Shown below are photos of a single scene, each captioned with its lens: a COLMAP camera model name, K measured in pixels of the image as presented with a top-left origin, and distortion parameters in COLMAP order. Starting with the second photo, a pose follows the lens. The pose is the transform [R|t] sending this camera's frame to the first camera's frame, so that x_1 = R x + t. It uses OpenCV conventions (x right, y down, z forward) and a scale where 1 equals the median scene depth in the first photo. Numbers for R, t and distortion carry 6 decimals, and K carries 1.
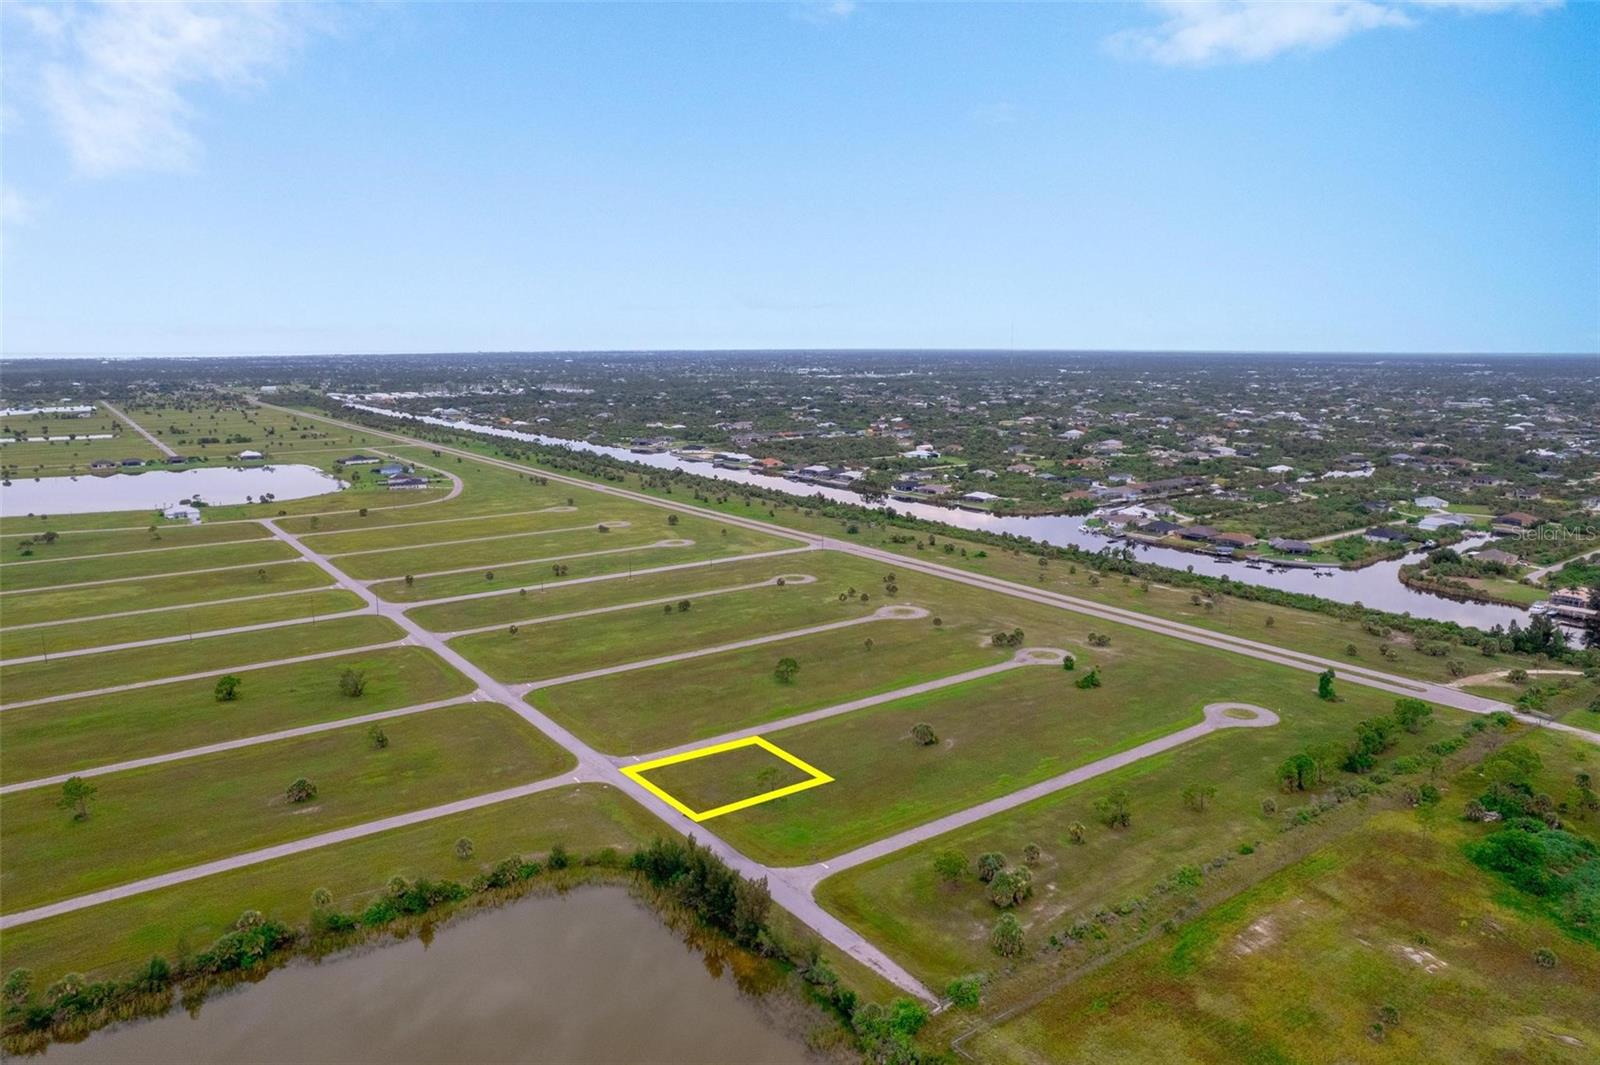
lens RADIAL K [[1063.3, 0, 800.0], [0, 1063.3, 532.5], [0, 0, 1]] dist [-0.034520, 0.001476]
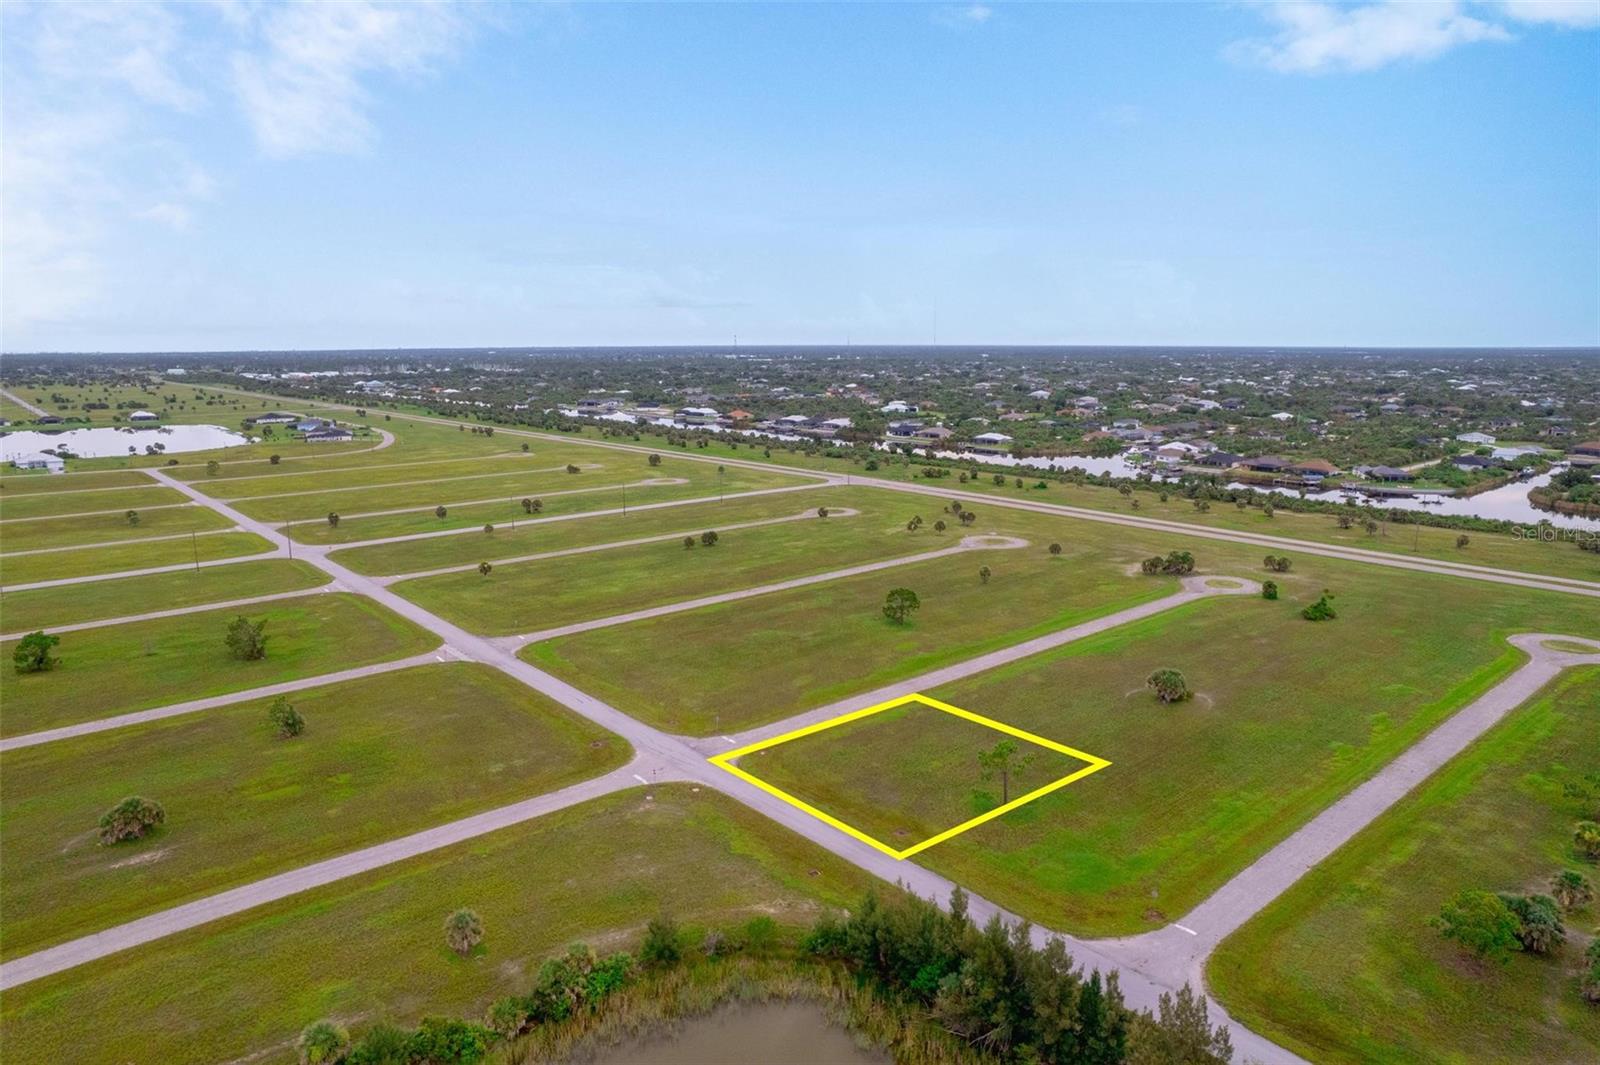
lens RADIAL K [[1020.3, 0, 800.9], [0, 1020.3, 552.9], [0, 0, 1]] dist [-0.068000, 0.070297]
pose [[0.996650, -0.019437, 0.079436, -0.120241], [0.017185, 0.999434, 0.028936, 0.069702], [-0.079954, -0.027474, 0.996420, 0.324384]]
